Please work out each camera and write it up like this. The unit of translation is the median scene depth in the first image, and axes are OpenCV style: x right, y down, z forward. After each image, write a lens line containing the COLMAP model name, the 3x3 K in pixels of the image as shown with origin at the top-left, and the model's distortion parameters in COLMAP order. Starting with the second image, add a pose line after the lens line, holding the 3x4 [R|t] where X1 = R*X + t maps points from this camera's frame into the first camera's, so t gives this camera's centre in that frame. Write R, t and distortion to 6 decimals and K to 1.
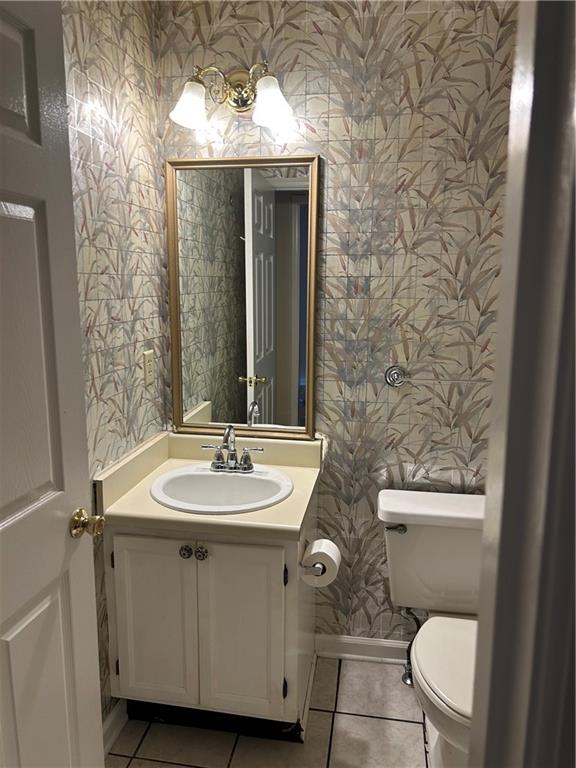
lens RADIAL K [[580.8, 0, 285.5], [0, 580.8, 382.9], [0, 0, 1]] dist [0.045013, -0.056950]
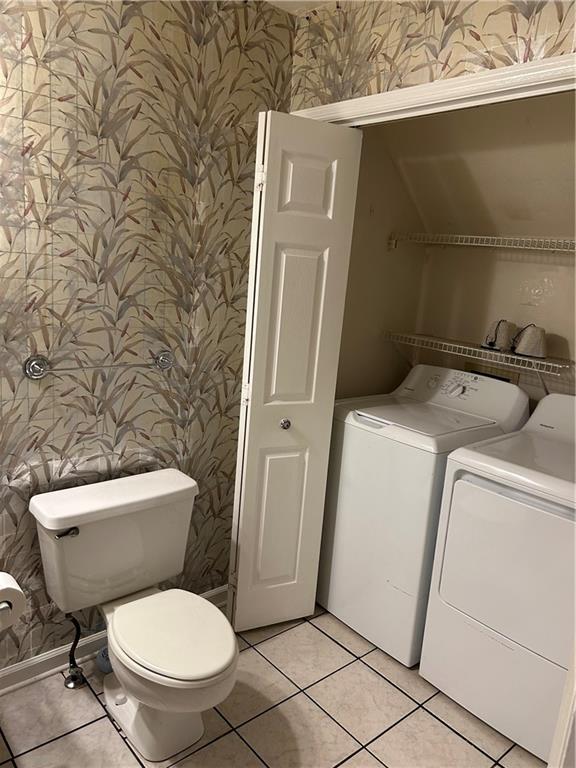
lens RADIAL K [[580.8, 0, 285.8], [0, 580.8, 387.3], [0, 0, 1]] dist [0.045013, -0.056950]
pose [[0.622984, -0.116692, 0.773482, -0.271064], [0.057752, 0.992973, 0.103292, -0.052719], [-0.780100, -0.019679, 0.625346, 0.151510]]
